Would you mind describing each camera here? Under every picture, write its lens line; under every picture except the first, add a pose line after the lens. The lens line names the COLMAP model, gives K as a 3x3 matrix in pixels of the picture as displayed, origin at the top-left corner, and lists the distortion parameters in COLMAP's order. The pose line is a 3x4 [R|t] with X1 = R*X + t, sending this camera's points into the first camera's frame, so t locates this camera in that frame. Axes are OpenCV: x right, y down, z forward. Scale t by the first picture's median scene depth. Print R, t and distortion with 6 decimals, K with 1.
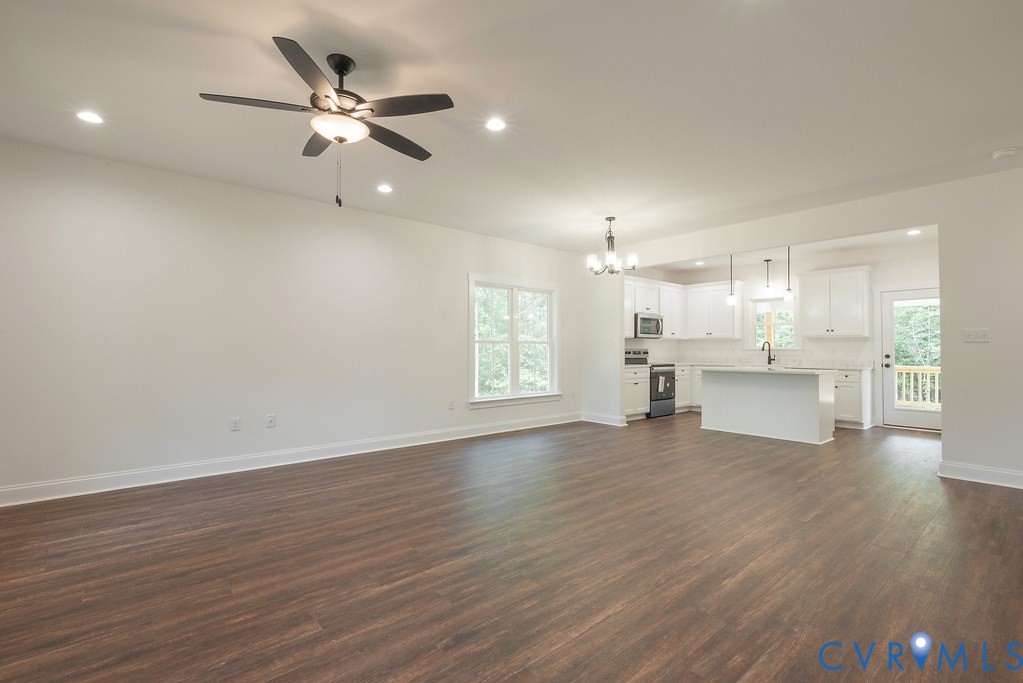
lens RADIAL K [[462.7, 0, 510.2], [0, 462.7, 340.5], [0, 0, 1]] dist [-0.001283, 0.000100]
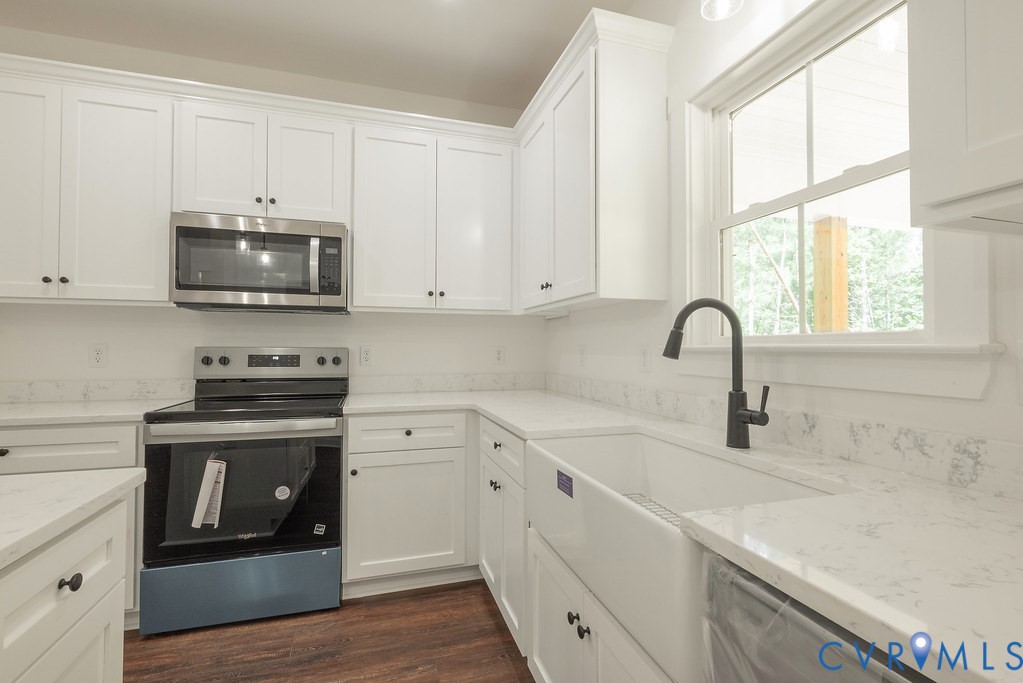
lens RADIAL K [[462.7, 0, 510.2], [0, 462.7, 340.5], [0, 0, 1]] dist [-0.001283, 0.000100]
pose [[0.918203, -0.005596, -0.396070, 0.585292], [0.005413, 0.999984, -0.001580, 0.016862], [0.396072, -0.000693, 0.918219, 0.875521]]
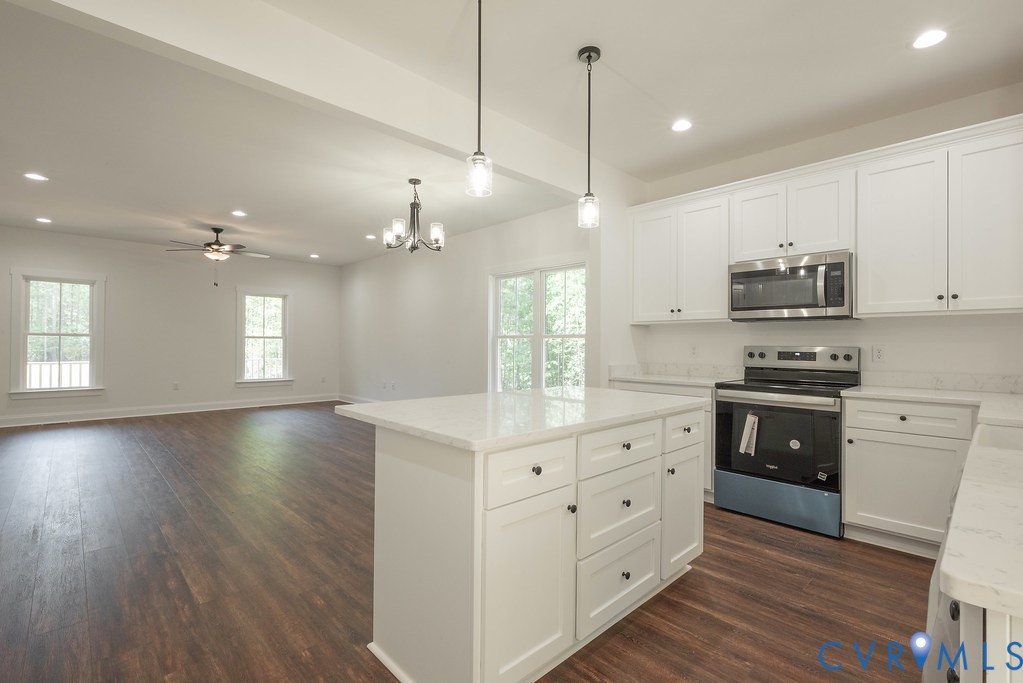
lens RADIAL K [[462.7, 0, 510.2], [0, 462.7, 340.5], [0, 0, 1]] dist [-0.001283, 0.000100]
pose [[0.056423, -0.010132, -0.998356, 0.737968], [0.010226, 0.999902, -0.009569, 0.015975], [0.998355, -0.009669, 0.056521, 0.804988]]
